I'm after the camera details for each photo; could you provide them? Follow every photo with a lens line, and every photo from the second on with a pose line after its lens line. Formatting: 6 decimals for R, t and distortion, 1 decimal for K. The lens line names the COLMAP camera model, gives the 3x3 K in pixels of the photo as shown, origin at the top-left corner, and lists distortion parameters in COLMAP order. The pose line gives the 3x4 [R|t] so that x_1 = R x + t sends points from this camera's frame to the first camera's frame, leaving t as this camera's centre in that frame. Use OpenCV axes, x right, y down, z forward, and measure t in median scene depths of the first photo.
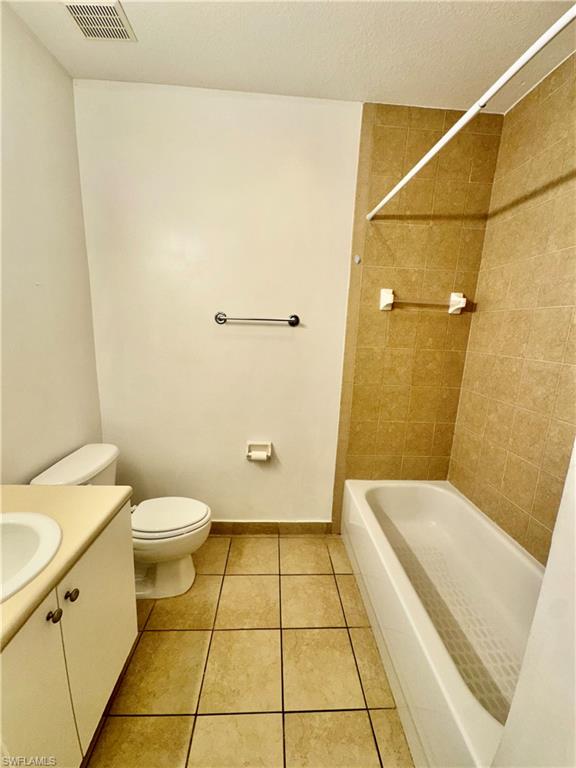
lens RADIAL K [[304.9, 0, 290.7], [0, 304.9, 382.9], [0, 0, 1]] dist [-0.009392, 0.000359]
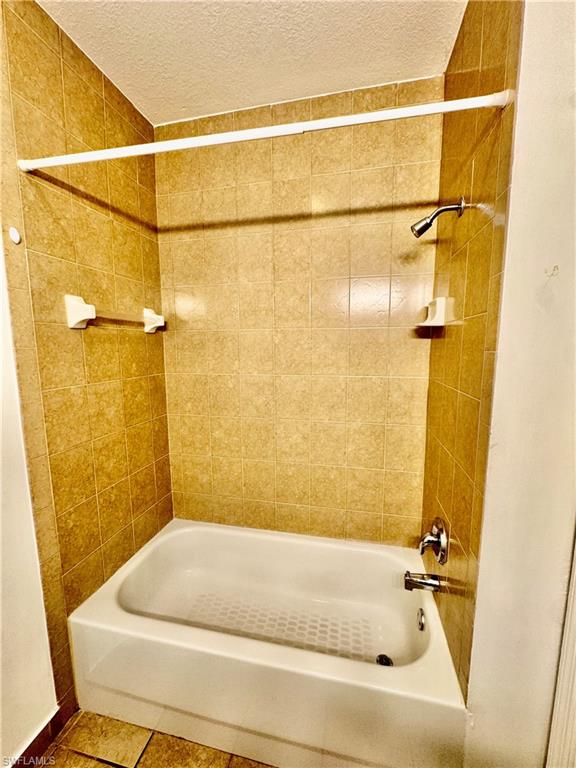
lens RADIAL K [[304.9, 0, 290.7], [0, 304.9, 382.9], [0, 0, 1]] dist [-0.009392, 0.000359]
pose [[0.260927, -0.156810, 0.952537, -0.204191], [0.190031, 0.975756, 0.108577, -0.108881], [-0.946470, 0.152681, 0.284400, 0.405814]]
